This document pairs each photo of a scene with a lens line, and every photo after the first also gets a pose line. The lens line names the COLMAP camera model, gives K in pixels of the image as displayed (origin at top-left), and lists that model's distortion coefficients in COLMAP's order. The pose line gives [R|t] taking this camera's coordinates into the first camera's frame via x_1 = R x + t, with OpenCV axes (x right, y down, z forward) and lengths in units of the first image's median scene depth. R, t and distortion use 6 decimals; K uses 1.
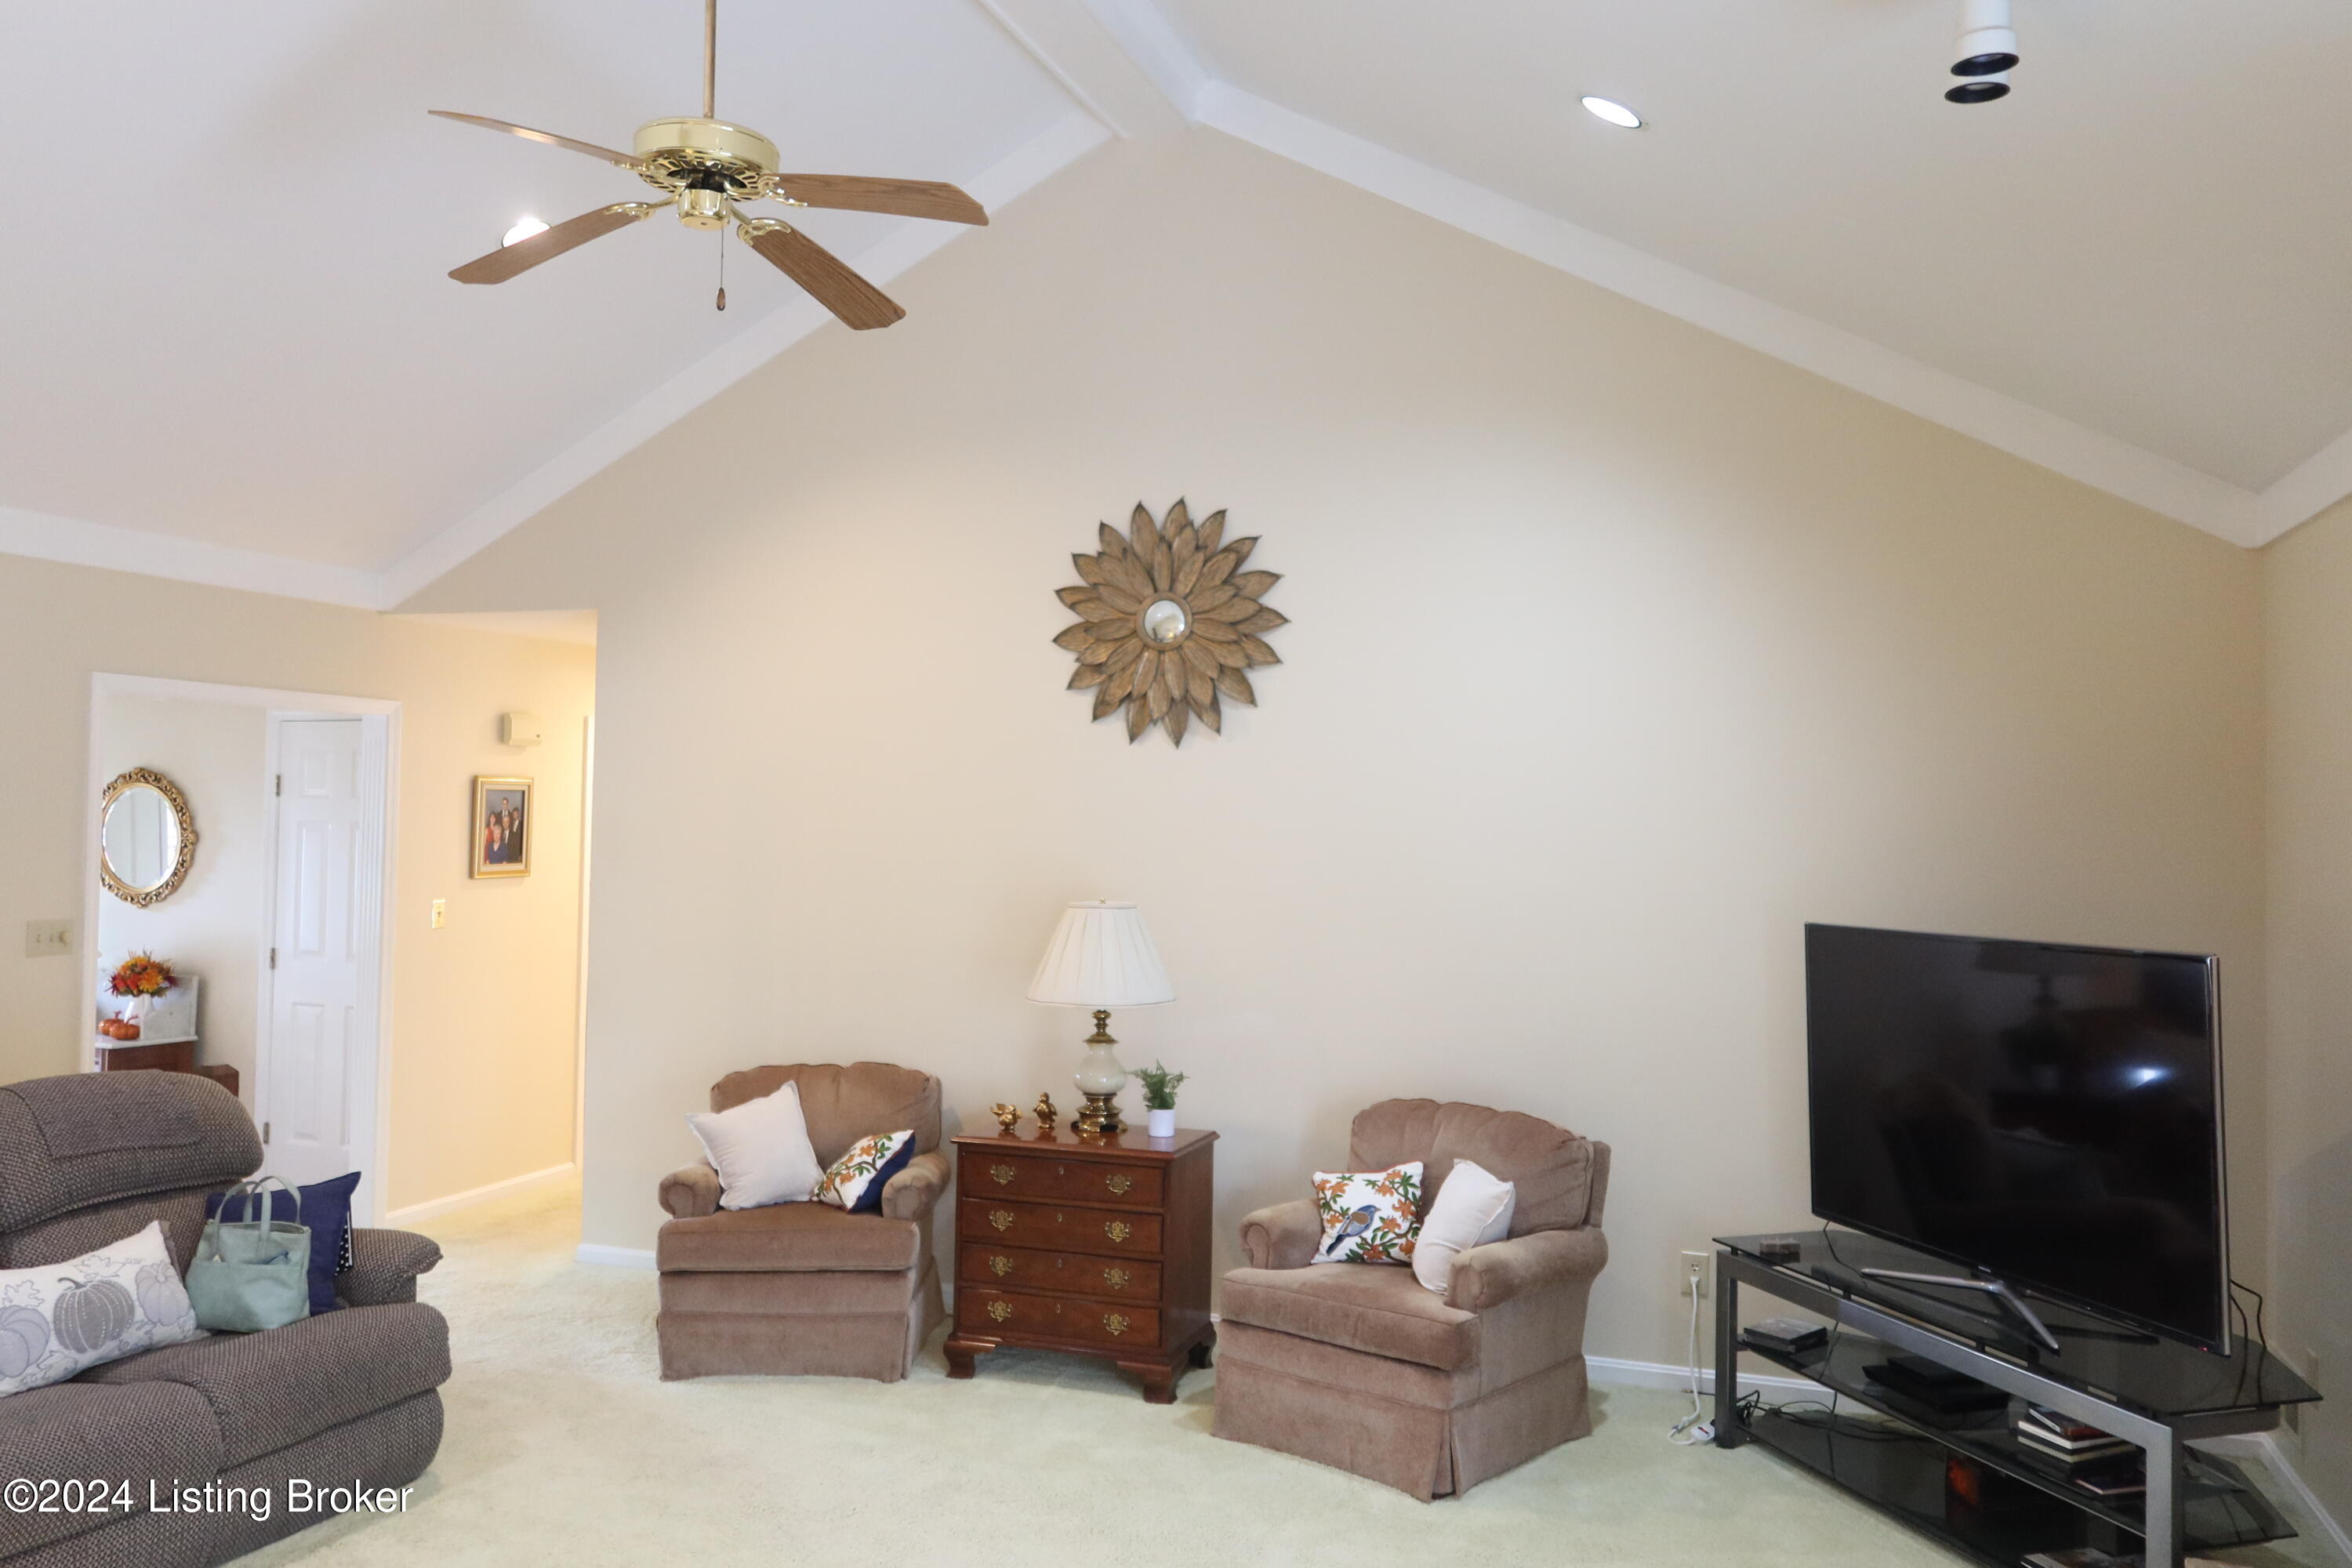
lens RADIAL K [[1779.2, 0, 1177.1], [0, 1779.2, 772.5], [0, 0, 1]] dist [0.003259, 0.010596]
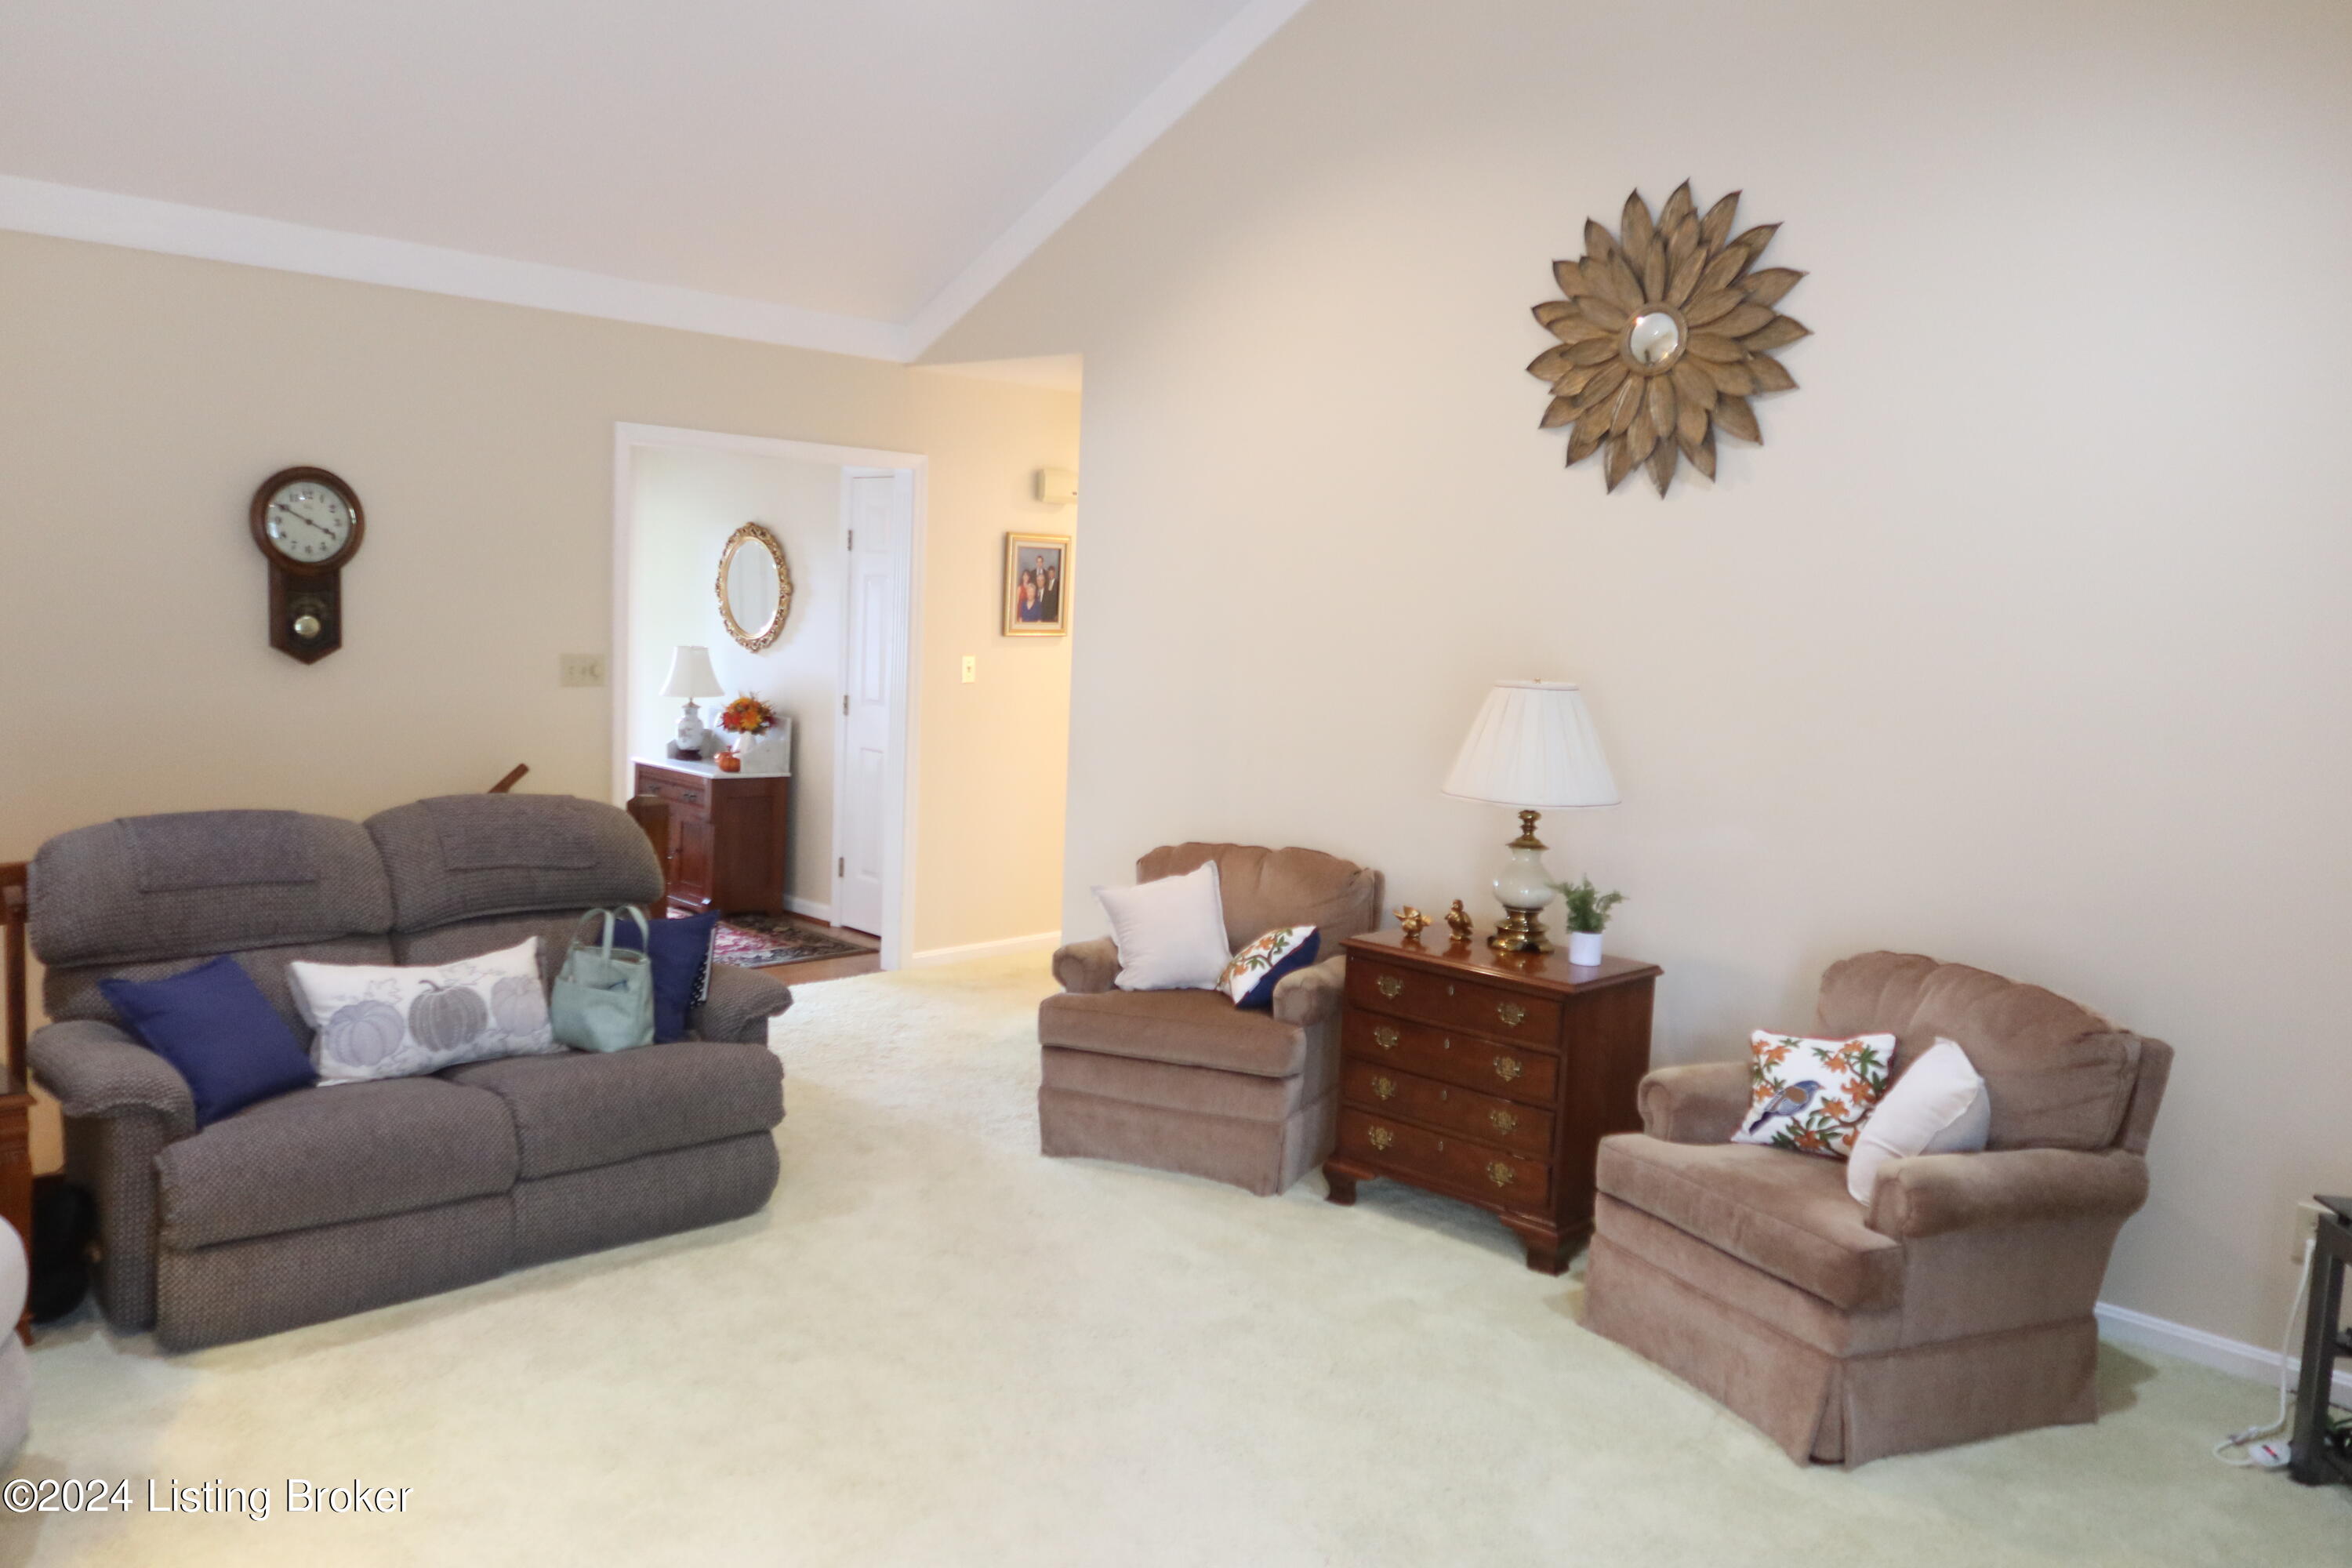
lens RADIAL K [[1779.2, 0, 1177.1], [0, 1779.2, 772.5], [0, 0, 1]] dist [0.003259, 0.010596]
pose [[0.908703, 0.066820, -0.412061, 0.153390], [-0.017529, 0.992343, 0.122265, 0.016127], [0.417075, -0.103879, 0.902916, 0.173015]]
